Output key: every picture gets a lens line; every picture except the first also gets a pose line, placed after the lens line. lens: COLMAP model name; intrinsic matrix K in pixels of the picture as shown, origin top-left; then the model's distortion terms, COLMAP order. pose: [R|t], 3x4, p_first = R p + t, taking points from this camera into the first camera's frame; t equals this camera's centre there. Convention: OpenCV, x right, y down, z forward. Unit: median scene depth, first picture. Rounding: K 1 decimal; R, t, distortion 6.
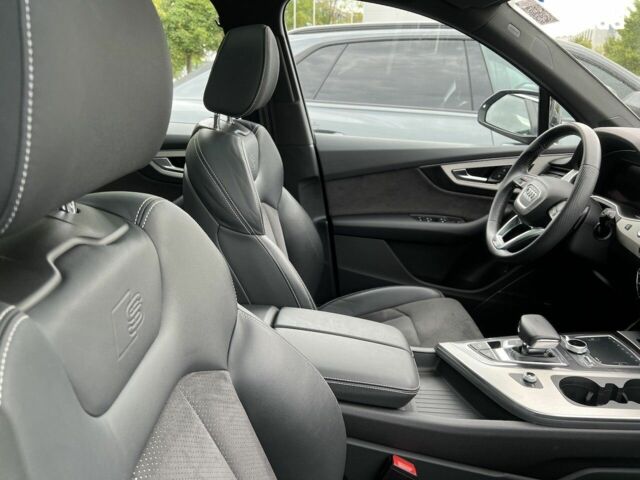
lens RADIAL K [[478.5, 0, 322.1], [0, 478.5, 237.6], [0, 0, 1]] dist [0.063946, -0.078267]
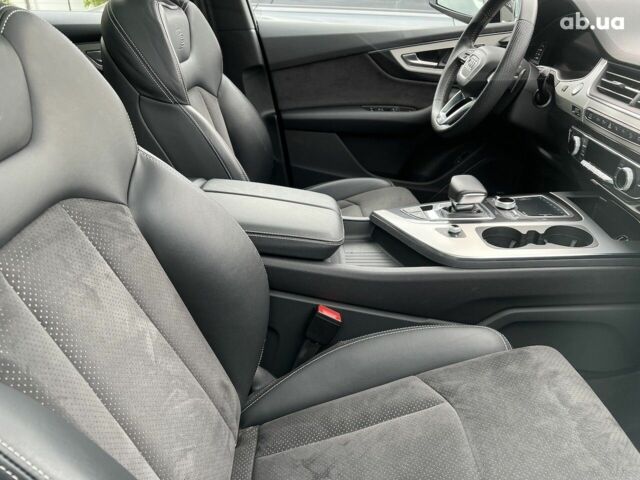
lens RADIAL K [[478.5, 0, 322.1], [0, 478.5, 237.6], [0, 0, 1]] dist [0.063946, -0.078267]
pose [[0.998848, -0.042524, 0.022249, 0.112683], [0.039490, 0.991683, 0.122495, 0.150185], [-0.027273, -0.121476, 0.992220, 0.002456]]
